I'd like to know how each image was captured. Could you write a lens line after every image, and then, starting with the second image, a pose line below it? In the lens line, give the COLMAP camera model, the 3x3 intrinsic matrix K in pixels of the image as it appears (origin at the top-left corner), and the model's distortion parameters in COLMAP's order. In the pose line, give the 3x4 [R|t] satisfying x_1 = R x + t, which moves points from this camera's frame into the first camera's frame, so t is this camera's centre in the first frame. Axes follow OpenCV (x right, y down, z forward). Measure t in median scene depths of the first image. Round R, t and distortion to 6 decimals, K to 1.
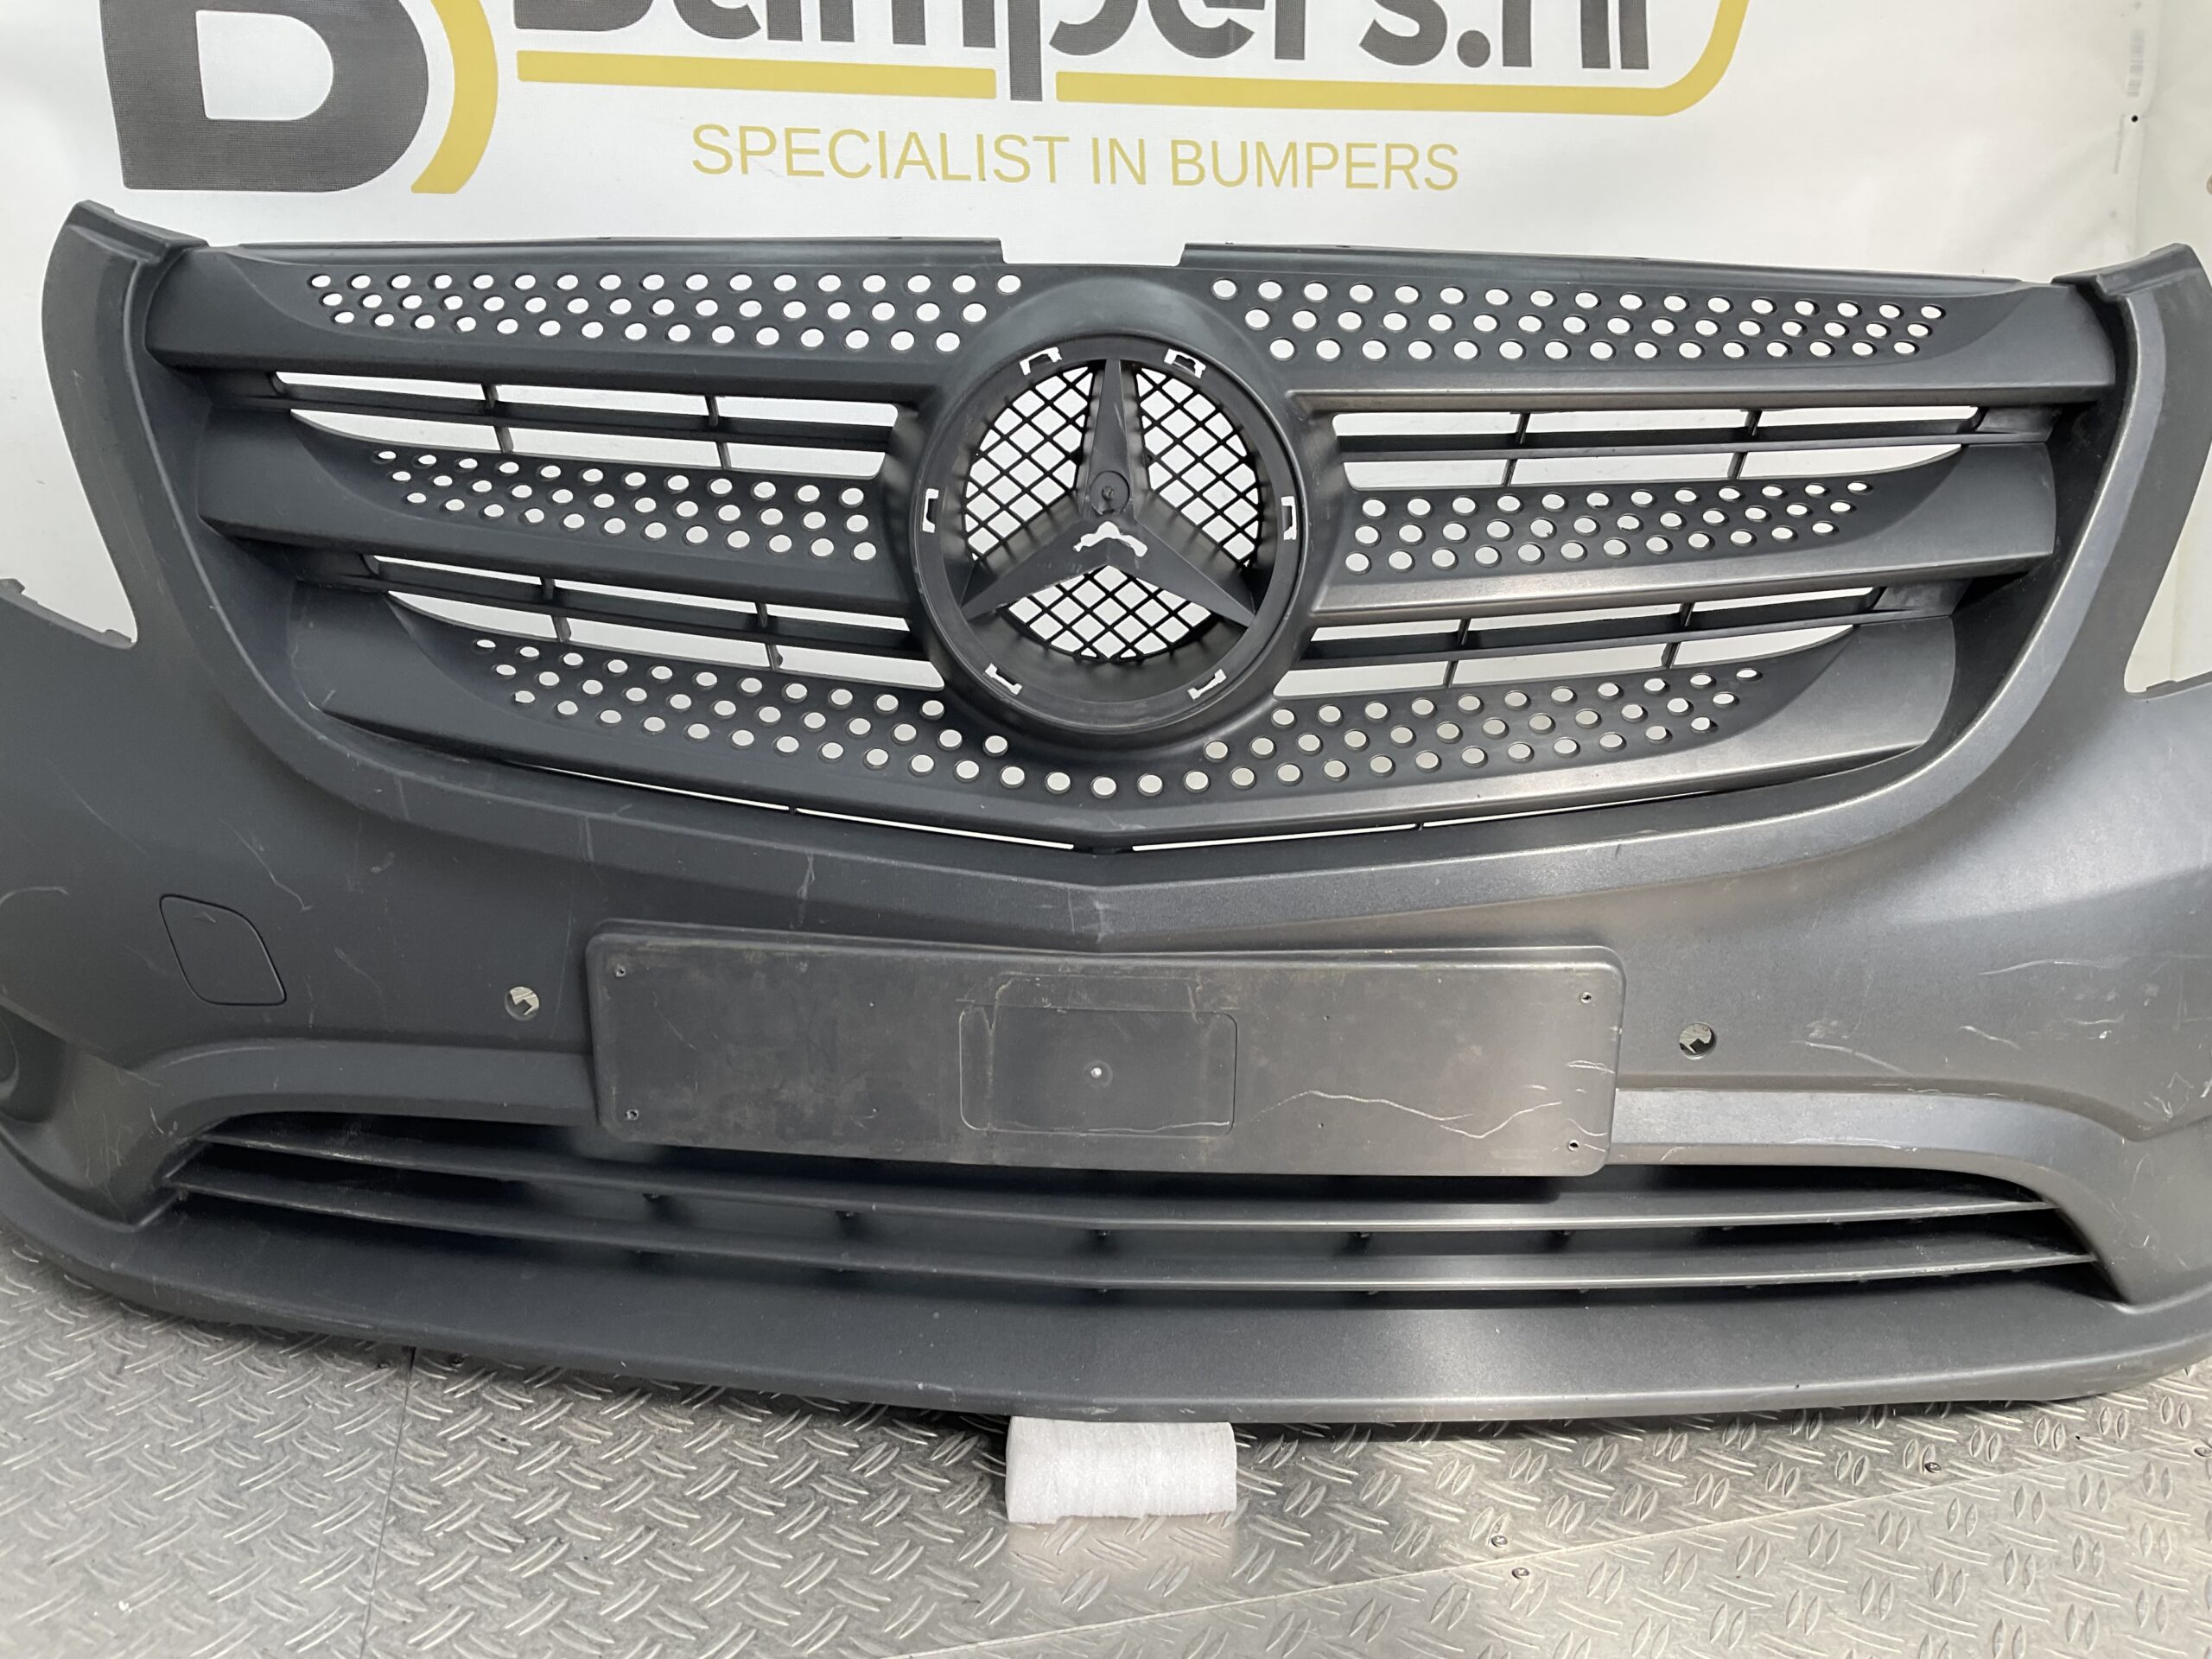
lens RADIAL K [[1814.3, 0, 1098.1], [0, 1814.3, 833.7], [0, 0, 1]] dist [0.147451, -0.325909]
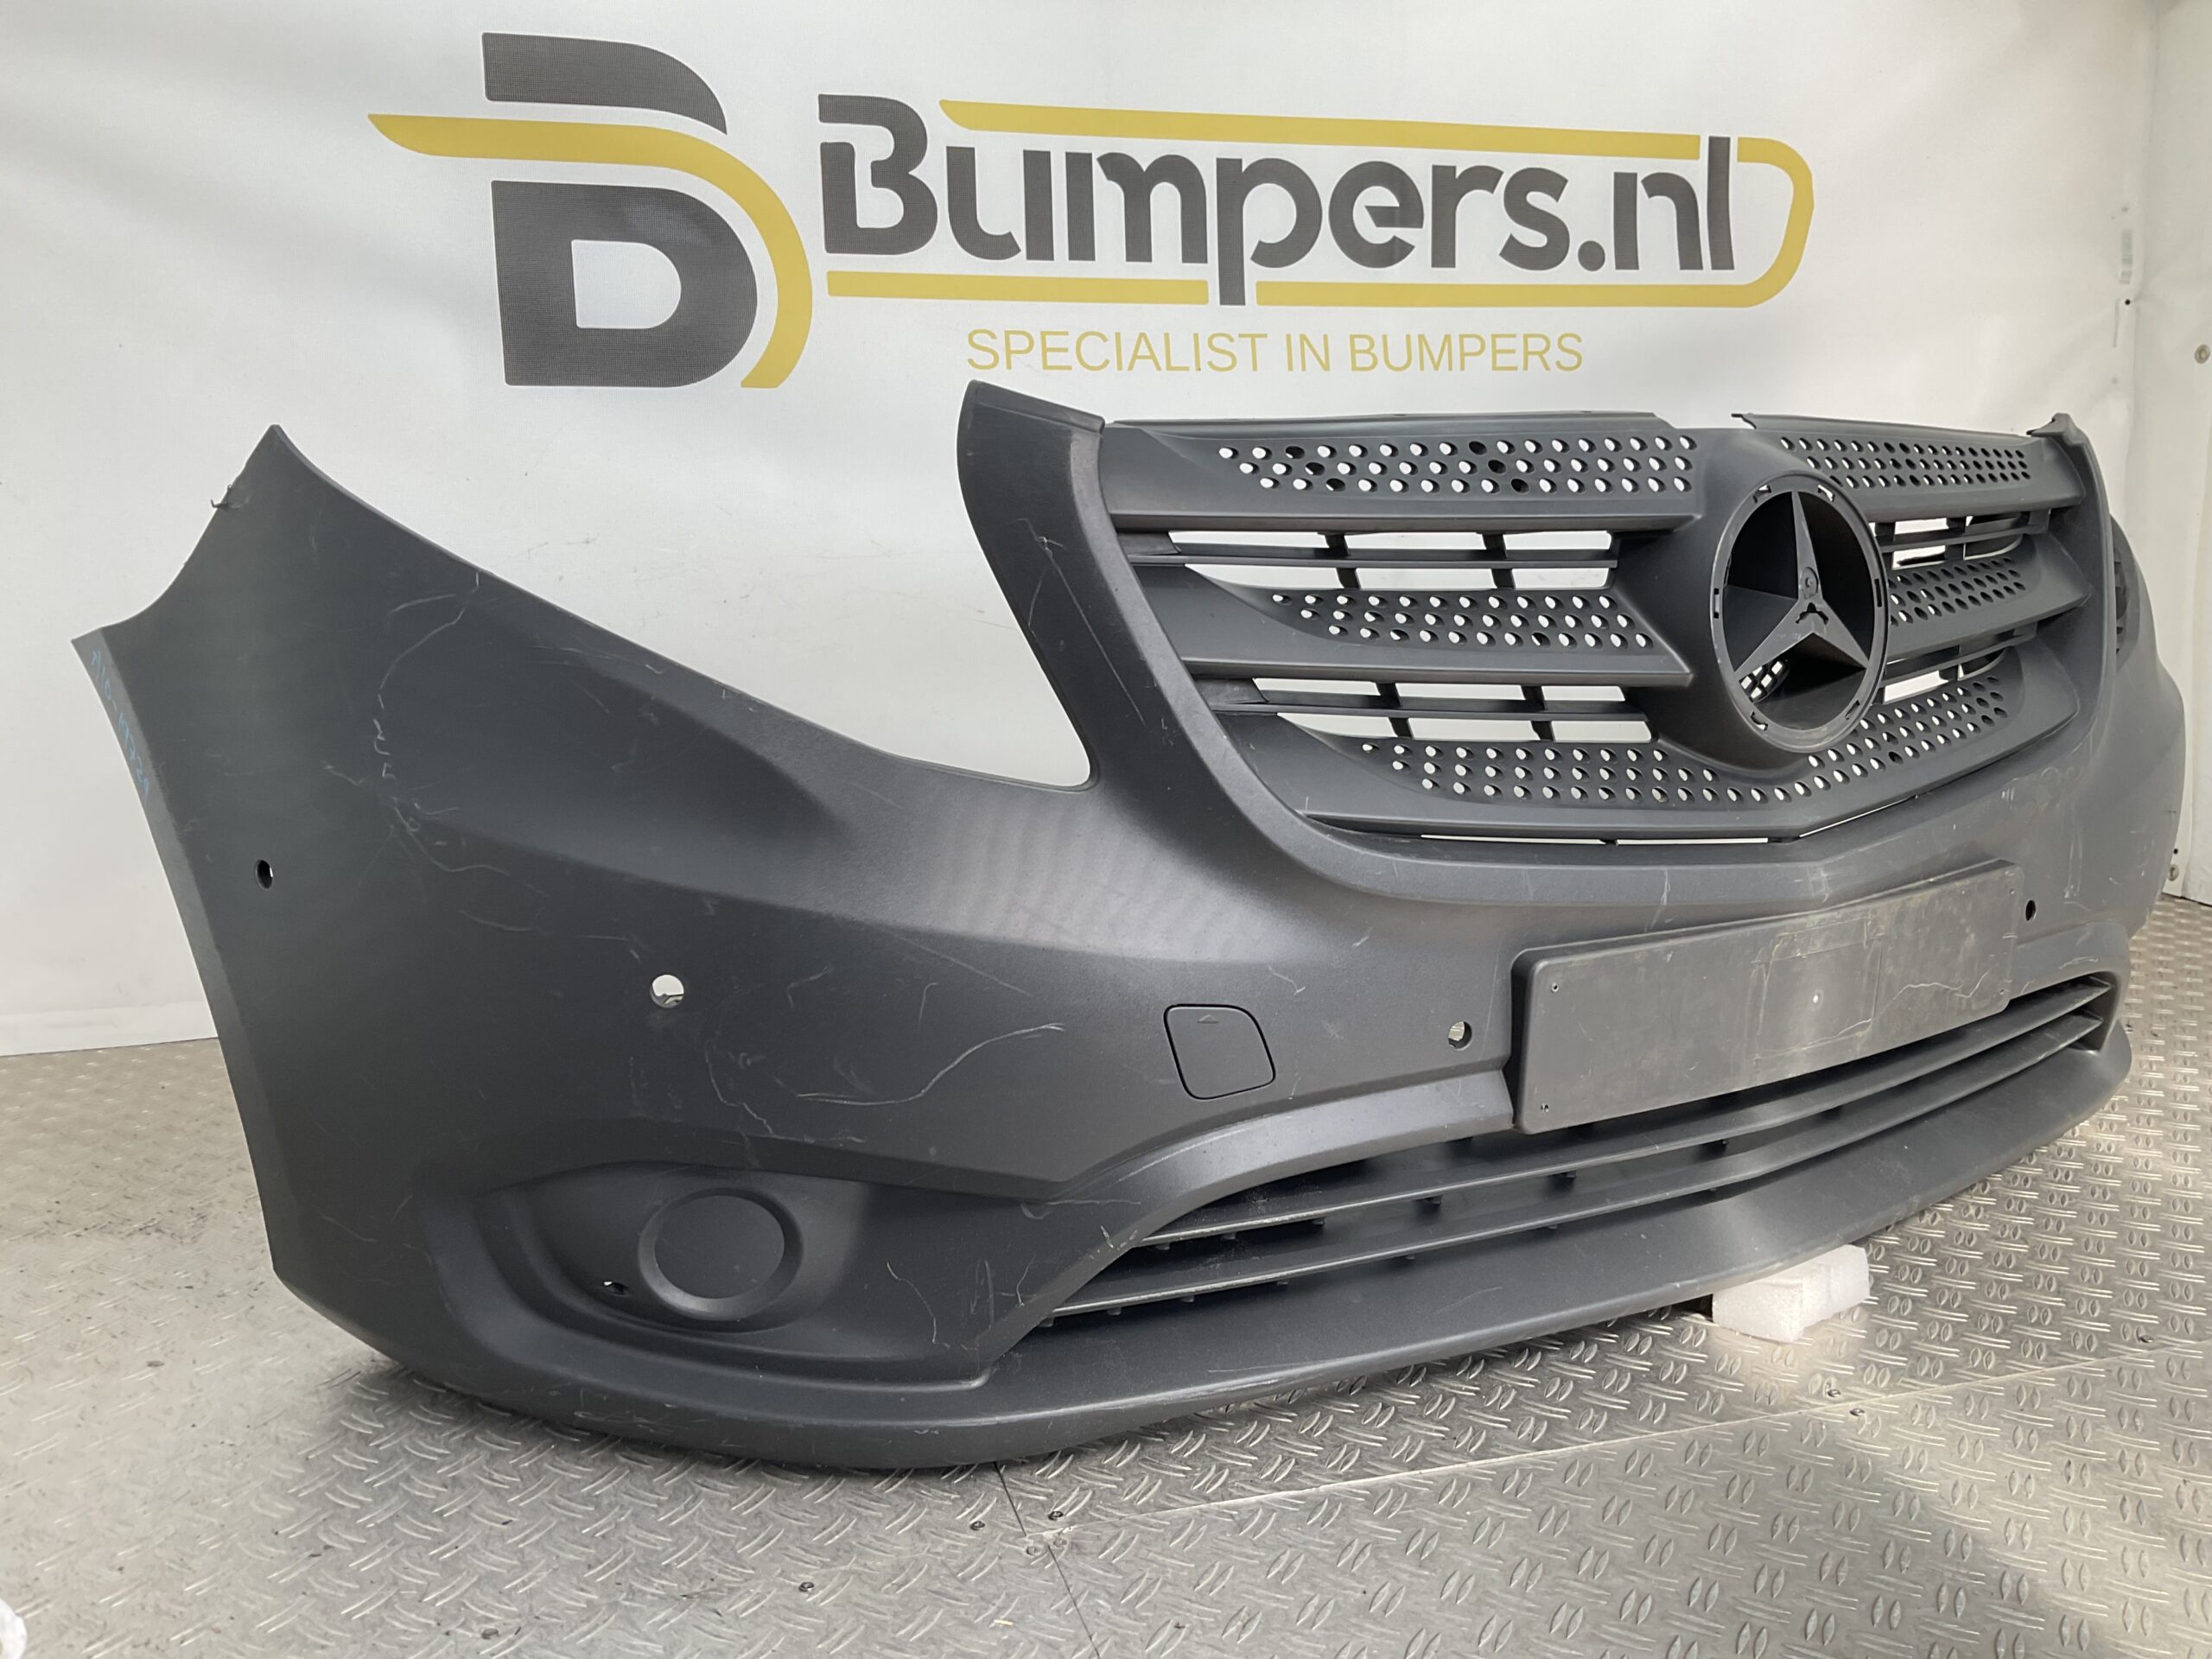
lens RADIAL K [[1814.3, 0, 1098.1], [0, 1814.3, 833.7], [0, 0, 1]] dist [0.147451, -0.325909]
pose [[0.999270, -0.022449, 0.030926, -0.189621], [0.025133, 0.995684, -0.089343, 0.056038], [-0.028786, 0.090055, 0.995521, -0.175946]]
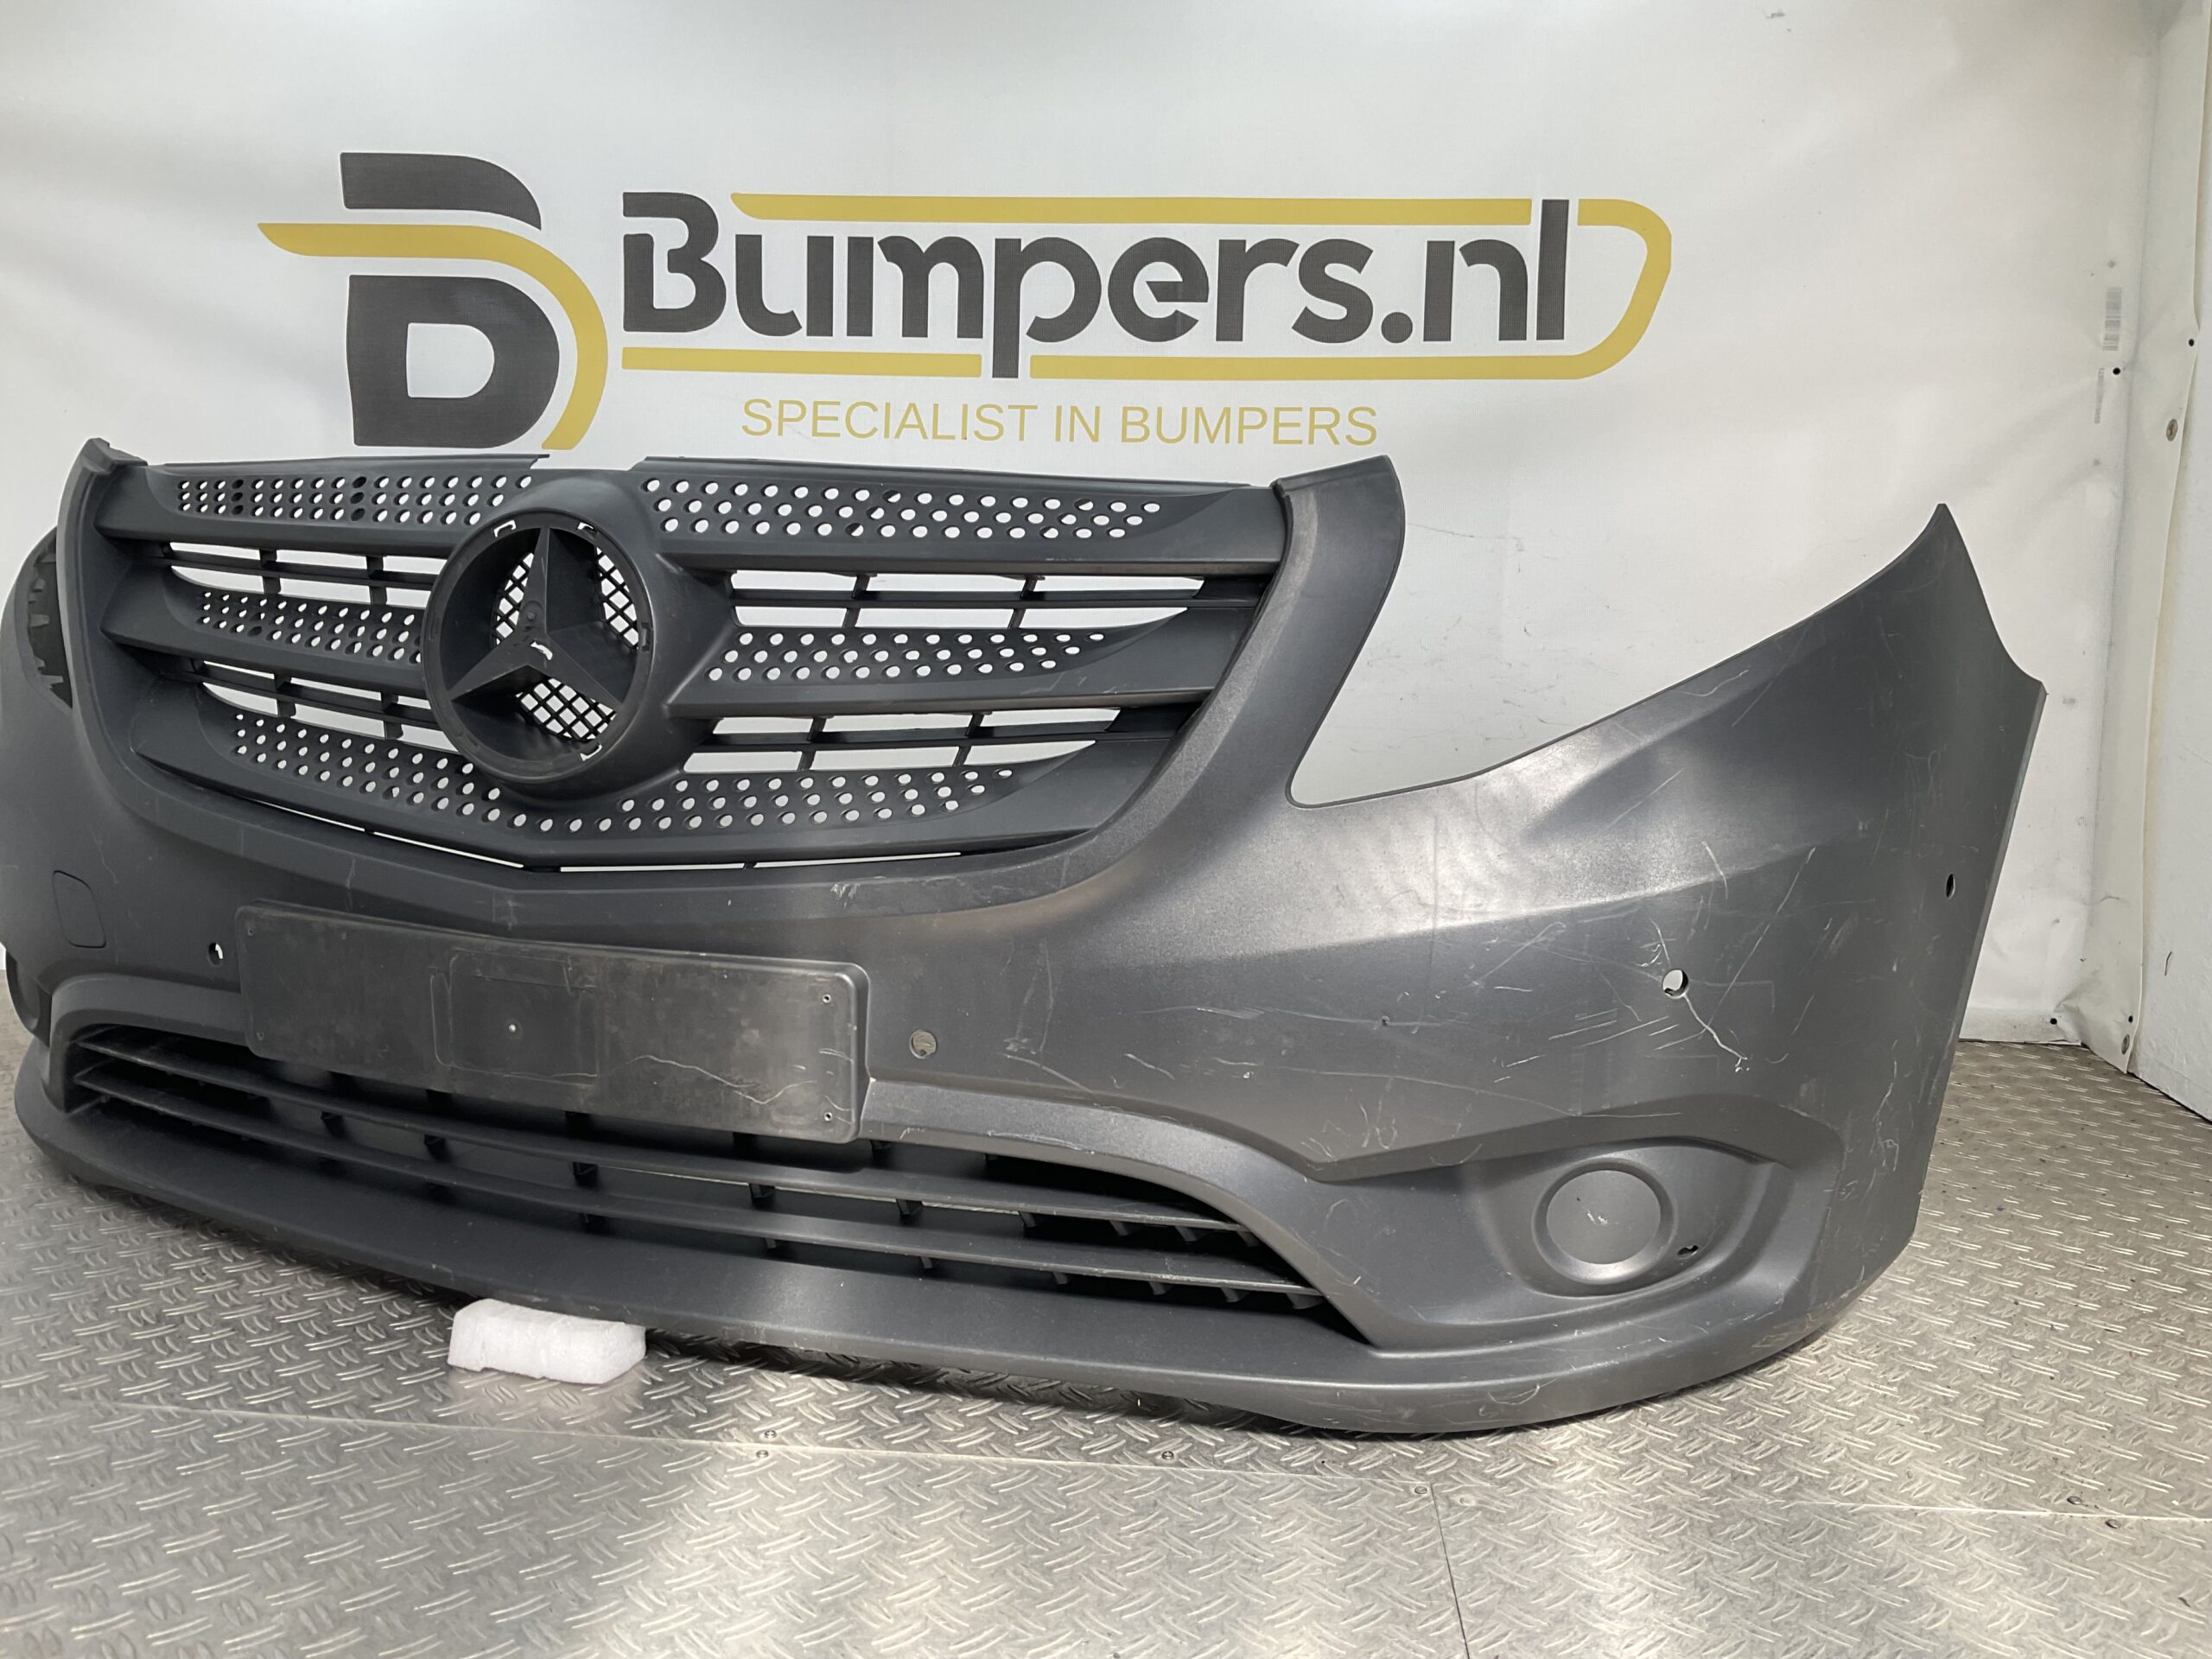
lens RADIAL K [[1814.3, 0, 1098.1], [0, 1814.3, 833.7], [0, 0, 1]] dist [0.147451, -0.325909]
pose [[0.949525, 0.056835, -0.308499, 0.465519], [-0.100589, 0.986683, -0.127823, 0.065574], [0.297126, 0.152403, 0.942597, -0.114795]]
